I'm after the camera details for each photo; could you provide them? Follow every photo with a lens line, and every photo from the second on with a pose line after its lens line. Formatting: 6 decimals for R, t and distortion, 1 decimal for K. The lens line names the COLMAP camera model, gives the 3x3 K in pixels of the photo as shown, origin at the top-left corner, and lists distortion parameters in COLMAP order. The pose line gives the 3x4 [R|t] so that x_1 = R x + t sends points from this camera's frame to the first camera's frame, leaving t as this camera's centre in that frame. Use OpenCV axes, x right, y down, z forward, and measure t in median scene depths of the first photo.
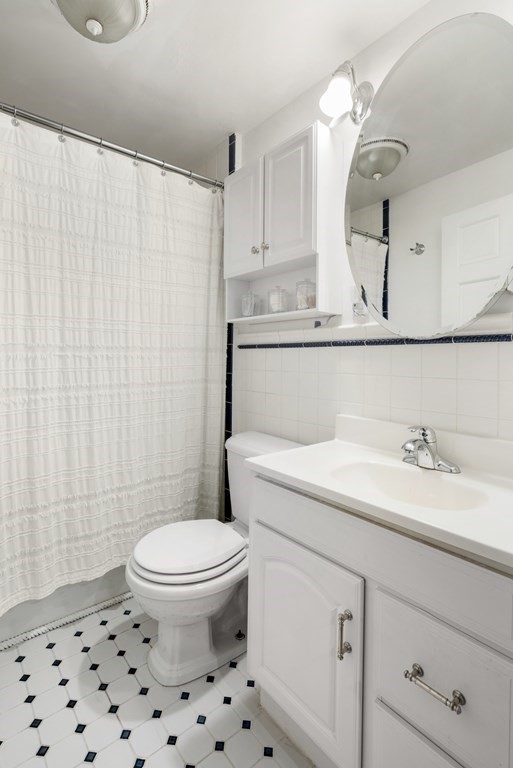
lens RADIAL K [[360.2, 0, 254.1], [0, 360.2, 353.0], [0, 0, 1]] dist [-0.007818, -0.000195]
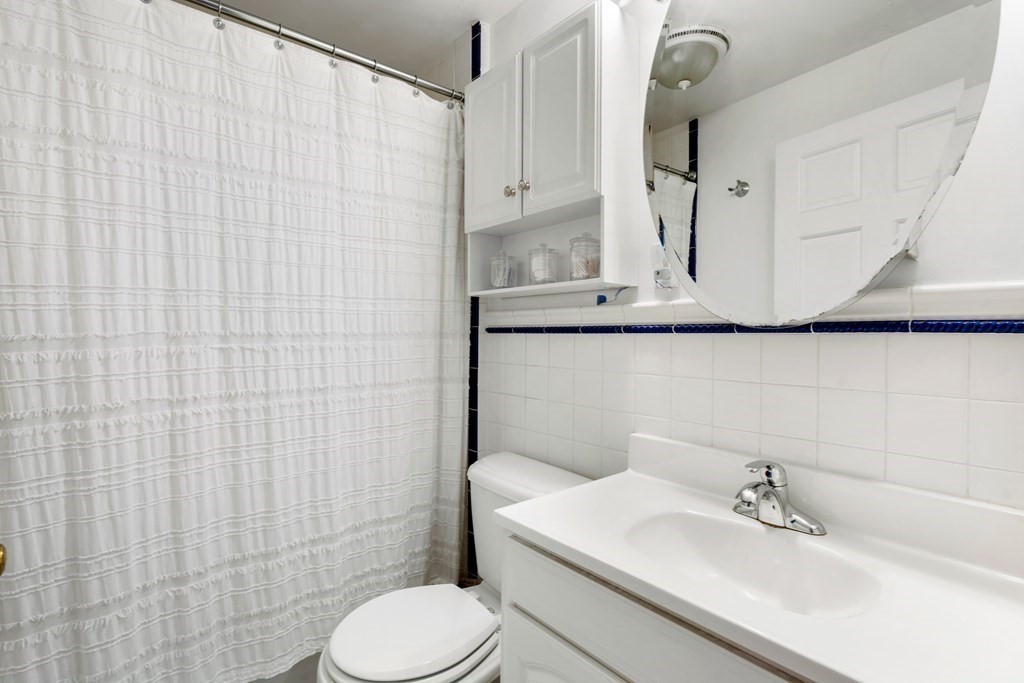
lens RADIAL K [[470.5, 0, 513.2], [0, 470.5, 334.1], [0, 0, 1]] dist [-0.000798, -0.000493]
pose [[0.999974, -0.004455, 0.005627, 0.003764], [0.004365, 0.999862, 0.016027, -0.030567], [-0.005697, -0.016002, 0.999856, 0.109060]]
